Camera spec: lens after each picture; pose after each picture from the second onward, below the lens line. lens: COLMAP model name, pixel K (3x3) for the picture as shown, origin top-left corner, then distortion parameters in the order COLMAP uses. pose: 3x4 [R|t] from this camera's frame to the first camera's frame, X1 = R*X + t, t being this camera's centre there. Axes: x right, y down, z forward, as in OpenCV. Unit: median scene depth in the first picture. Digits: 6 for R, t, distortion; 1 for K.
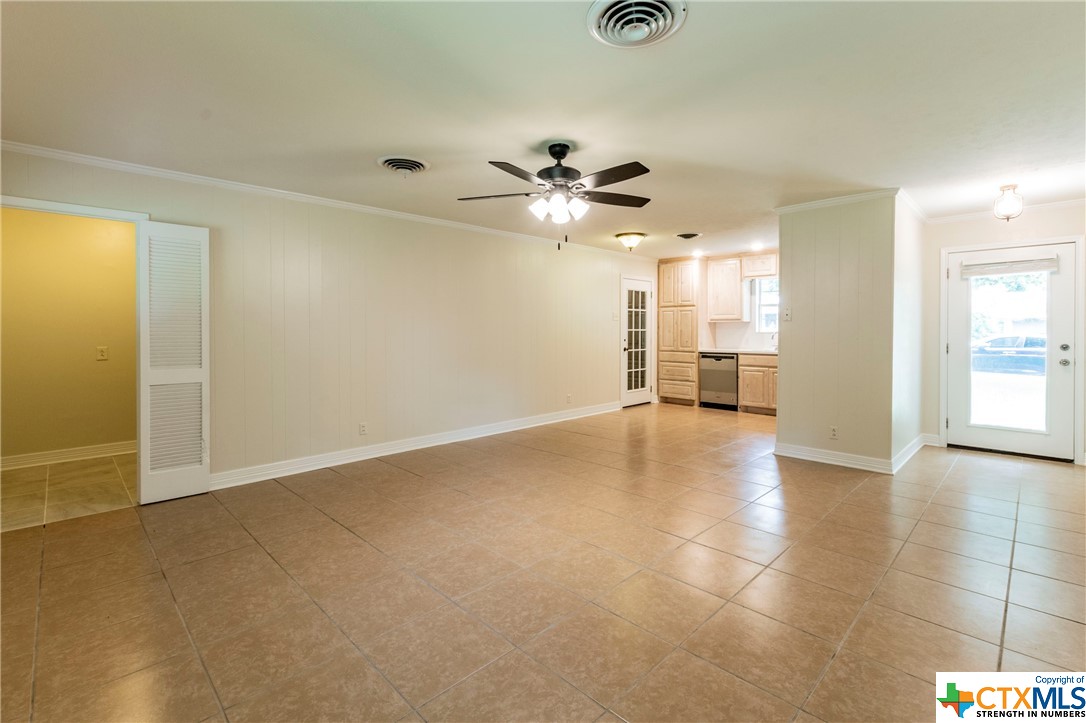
lens RADIAL K [[494.7, 0, 556.2], [0, 494.7, 335.9], [0, 0, 1]] dist [-0.001933, -0.000208]
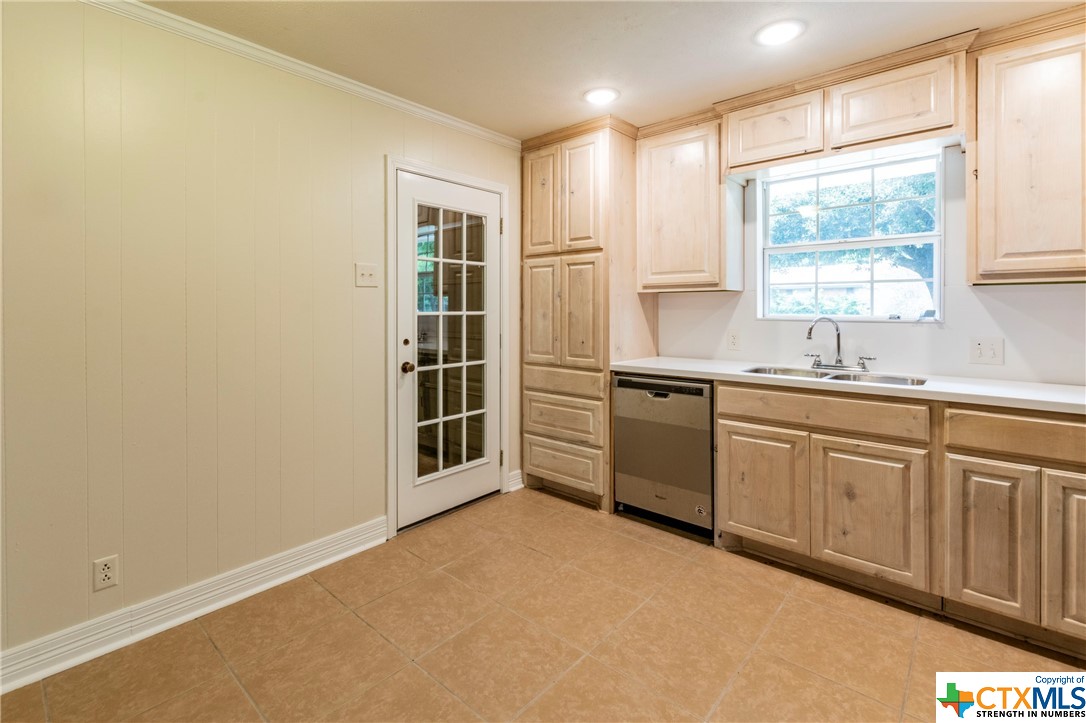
lens RADIAL K [[494.7, 0, 551.0], [0, 494.7, 309.8], [0, 0, 1]] dist [-0.001933, -0.000208]
pose [[0.999020, -0.004560, 0.044026, 0.222818], [0.004936, 0.999952, -0.008445, -0.010959], [-0.043986, 0.008654, 0.998995, 0.614878]]
